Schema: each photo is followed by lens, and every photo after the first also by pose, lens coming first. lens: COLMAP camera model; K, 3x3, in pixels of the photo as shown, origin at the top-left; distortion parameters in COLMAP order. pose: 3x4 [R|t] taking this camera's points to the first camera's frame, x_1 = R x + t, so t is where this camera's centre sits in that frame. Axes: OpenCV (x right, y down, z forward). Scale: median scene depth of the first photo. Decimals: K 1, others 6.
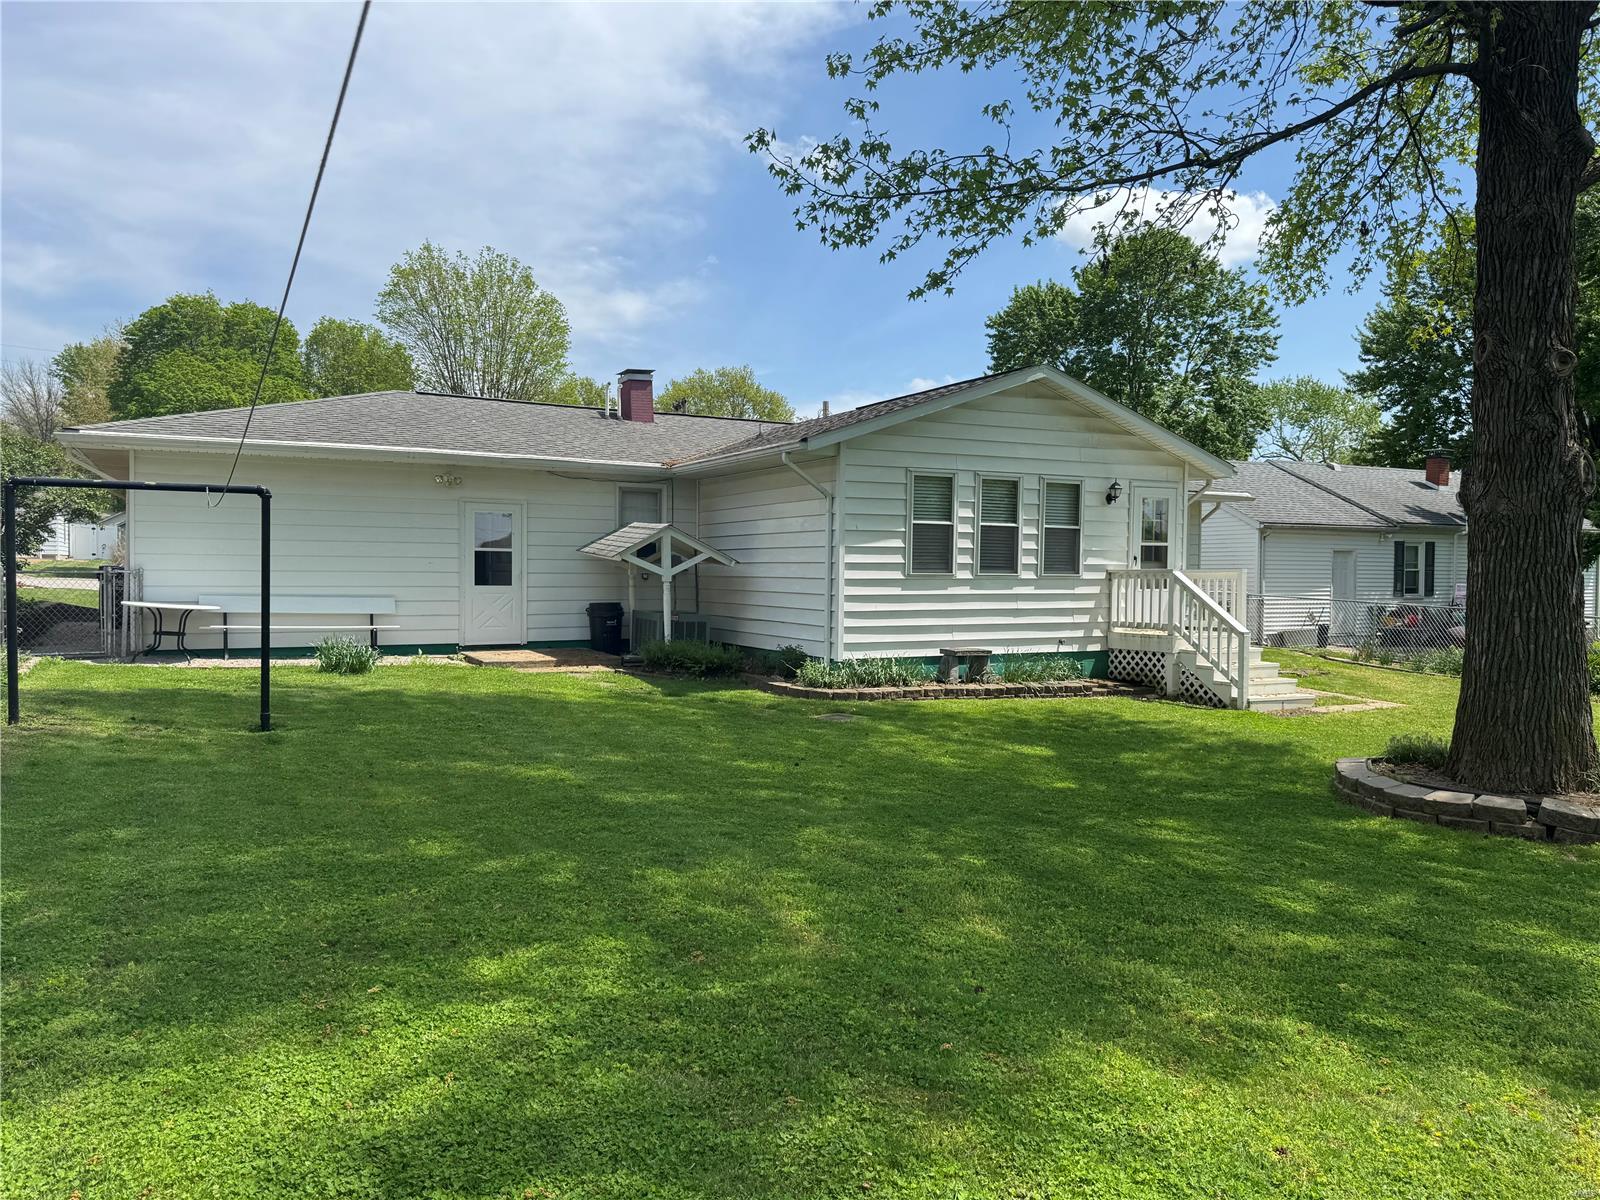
lens RADIAL K [[1131.6, 0, 795.8], [0, 1131.6, 604.6], [0, 0, 1]] dist [0.045486, -0.058313]
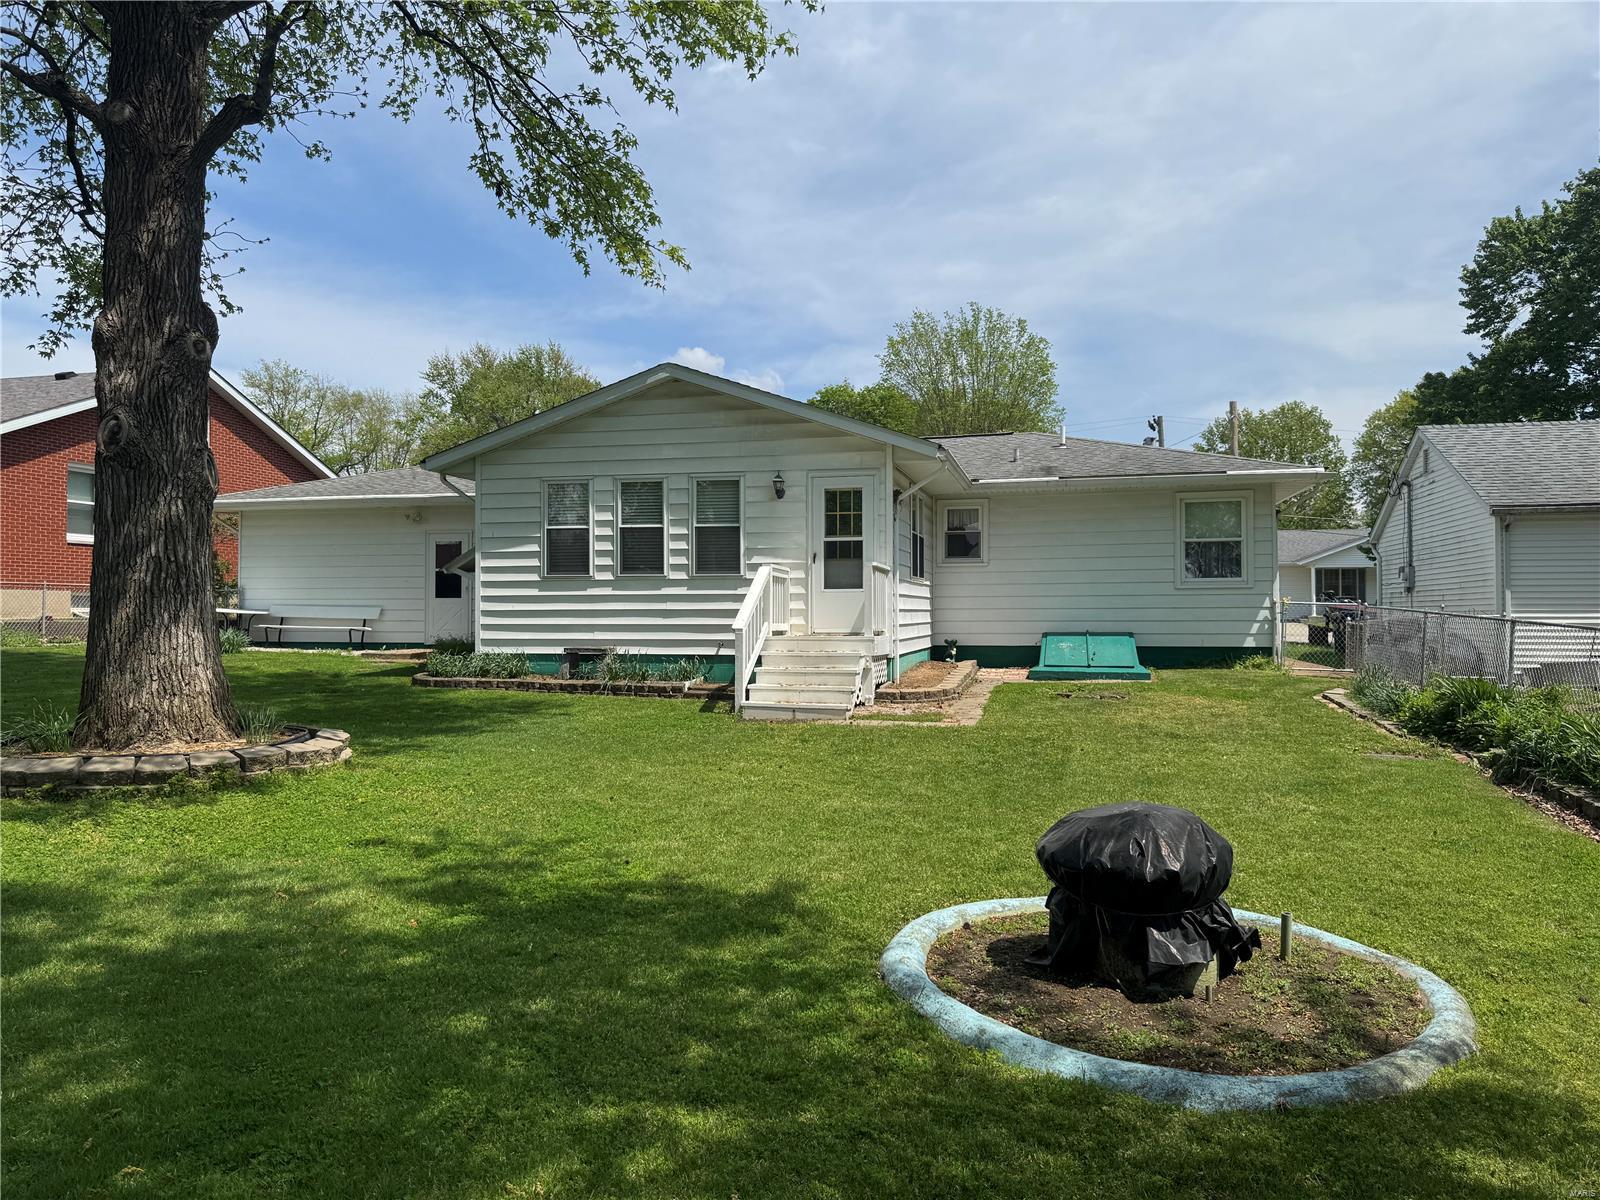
lens RADIAL K [[1131.6, 0, 796.8], [0, 1131.6, 598.3], [0, 0, 1]] dist [0.045486, -0.058313]
pose [[0.764026, -0.015877, -0.644990, 0.931615], [-0.012811, 0.999127, -0.039770, 0.032019], [0.645058, 0.038648, 0.763156, 0.316747]]
